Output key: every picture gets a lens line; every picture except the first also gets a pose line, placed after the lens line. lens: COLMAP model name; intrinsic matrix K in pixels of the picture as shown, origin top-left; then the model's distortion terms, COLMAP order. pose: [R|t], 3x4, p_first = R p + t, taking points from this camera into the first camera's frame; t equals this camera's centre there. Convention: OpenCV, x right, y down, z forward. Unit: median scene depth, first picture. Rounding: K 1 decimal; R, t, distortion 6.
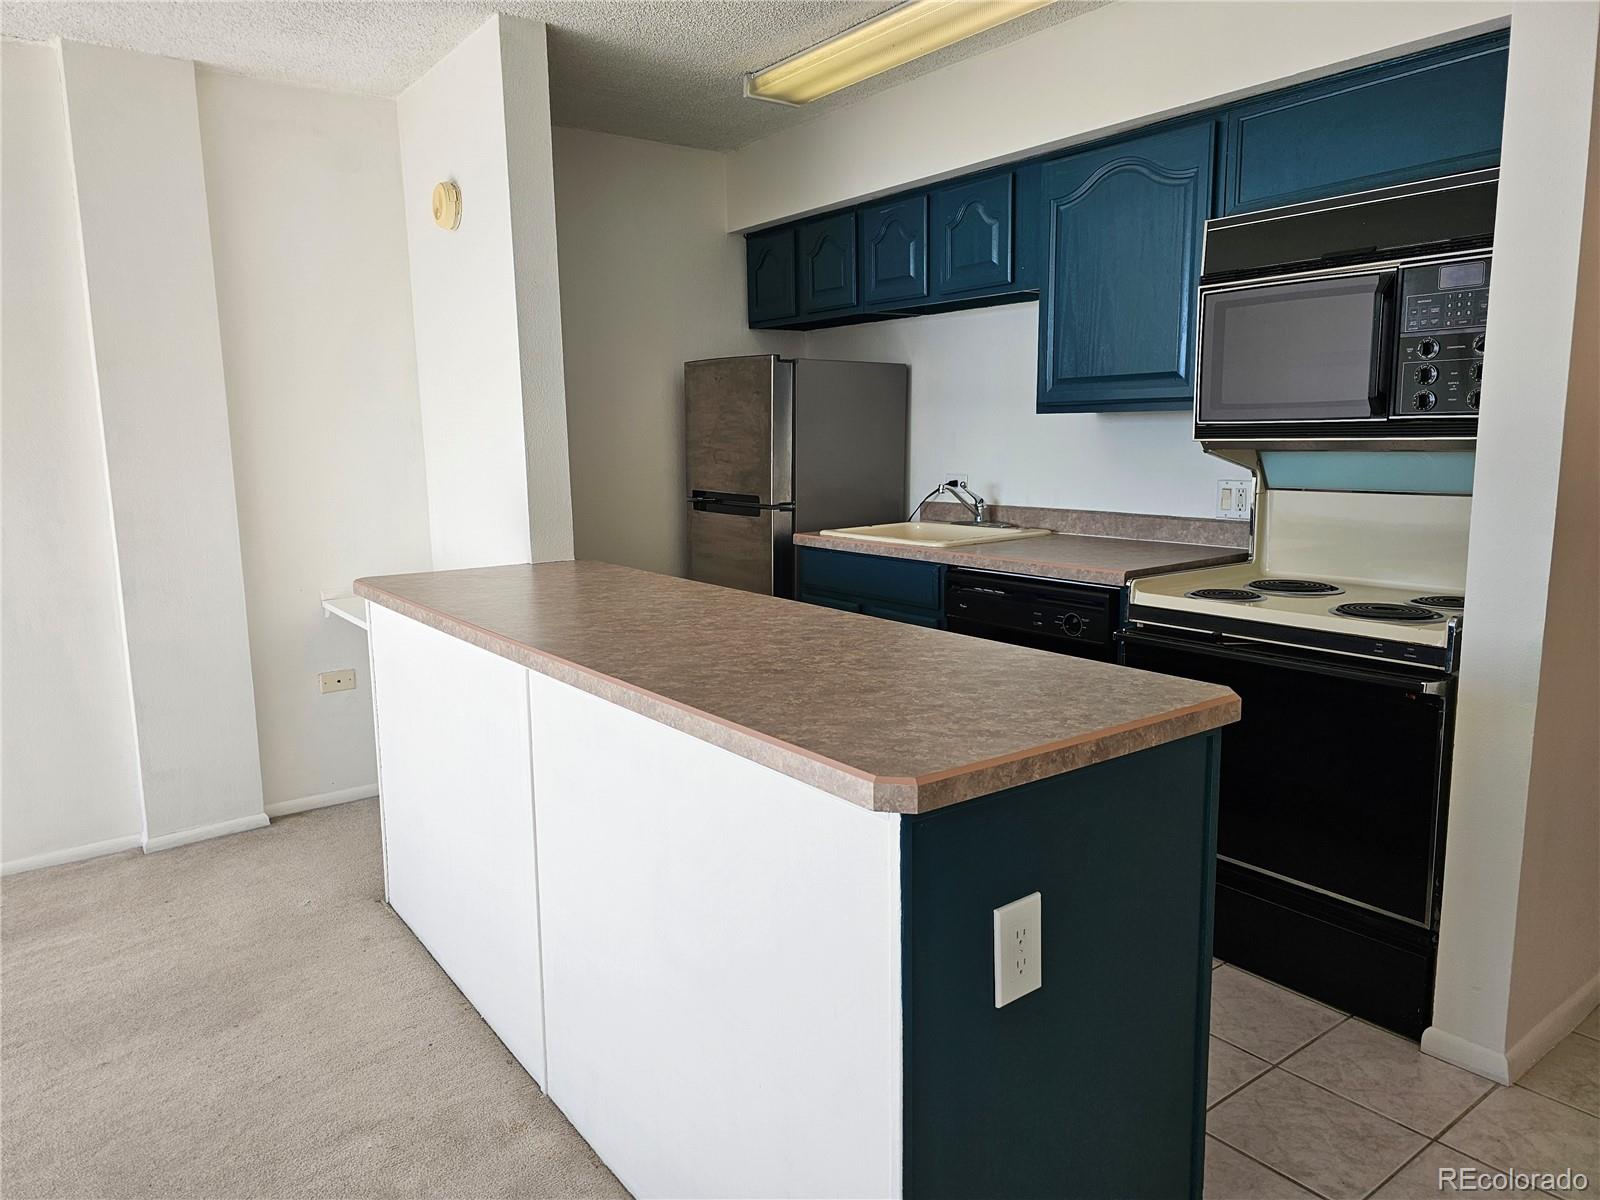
lens RADIAL K [[1082.6, 0, 789.5], [0, 1082.6, 600.2], [0, 0, 1]] dist [0.019550, -0.013764]
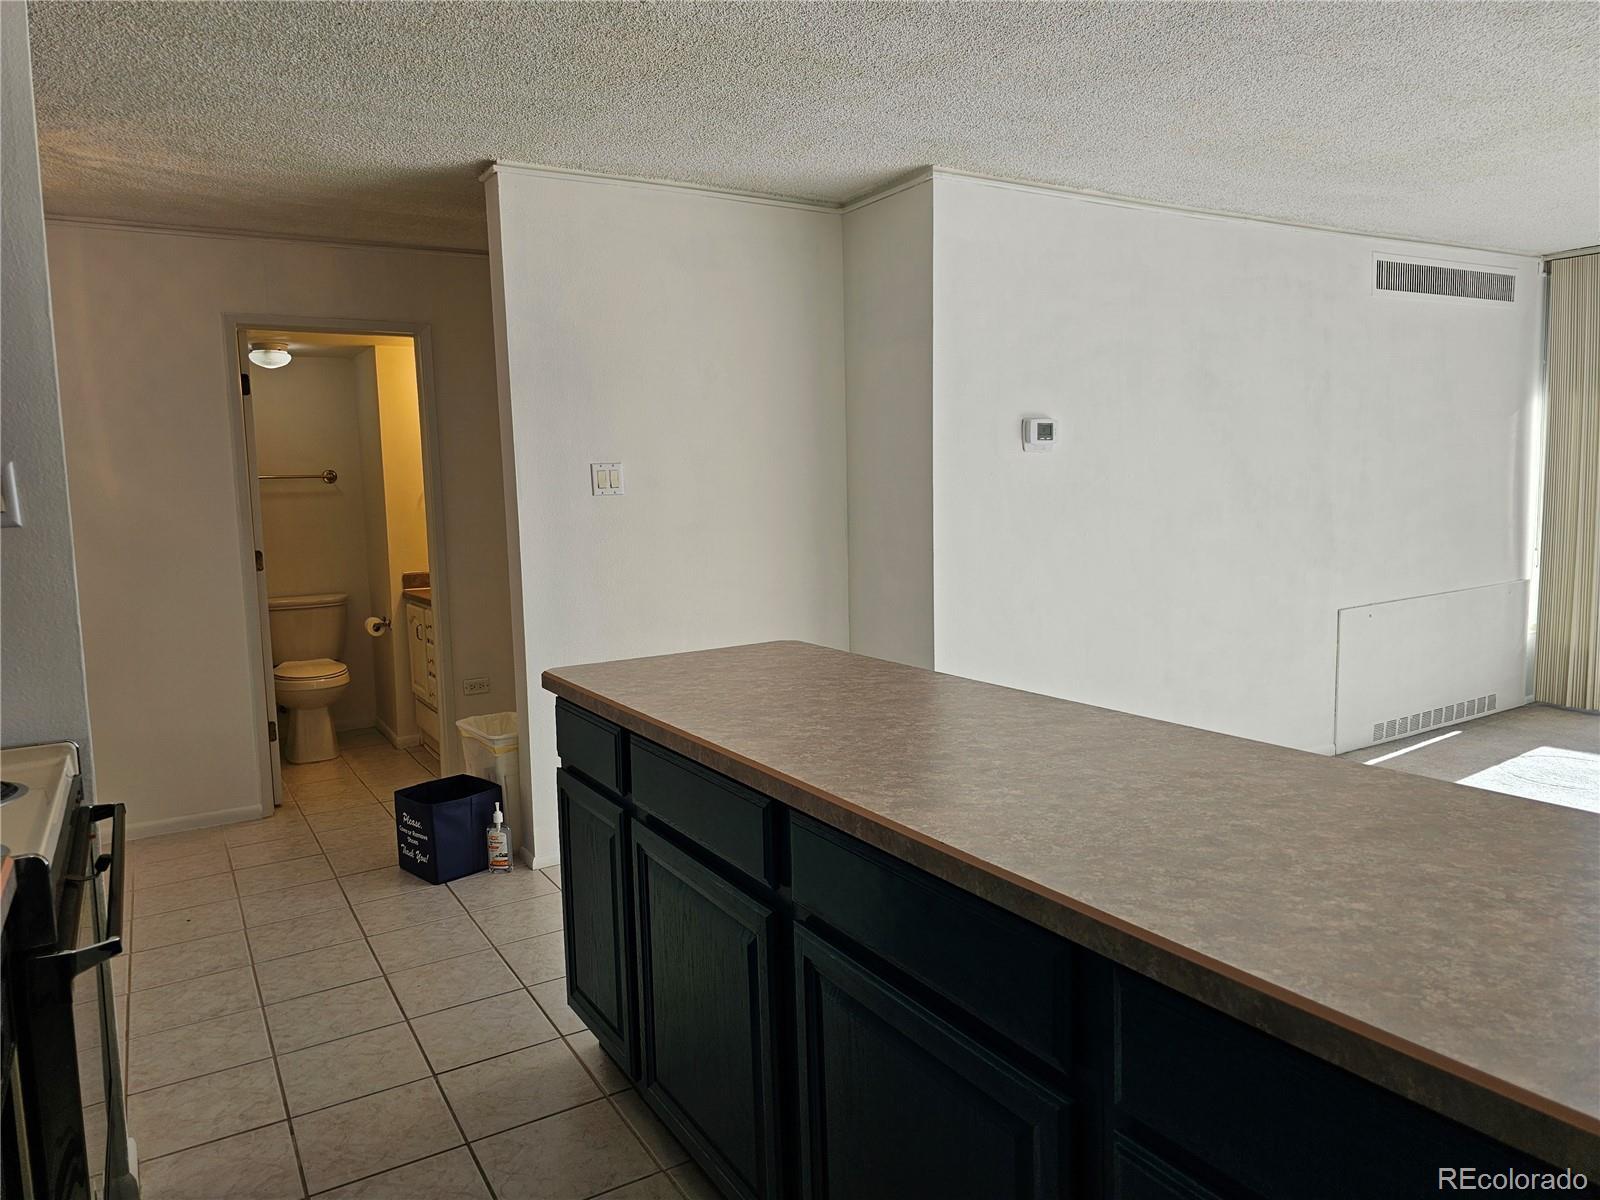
lens RADIAL K [[1082.6, 0, 800.5], [0, 1082.6, 599.2], [0, 0, 1]] dist [0.019550, -0.013764]
pose [[-0.993841, 0.047369, 0.100177, 0.437260], [0.071680, 0.964231, 0.255189, -0.329796], [-0.084505, 0.260798, -0.961688, 1.916832]]
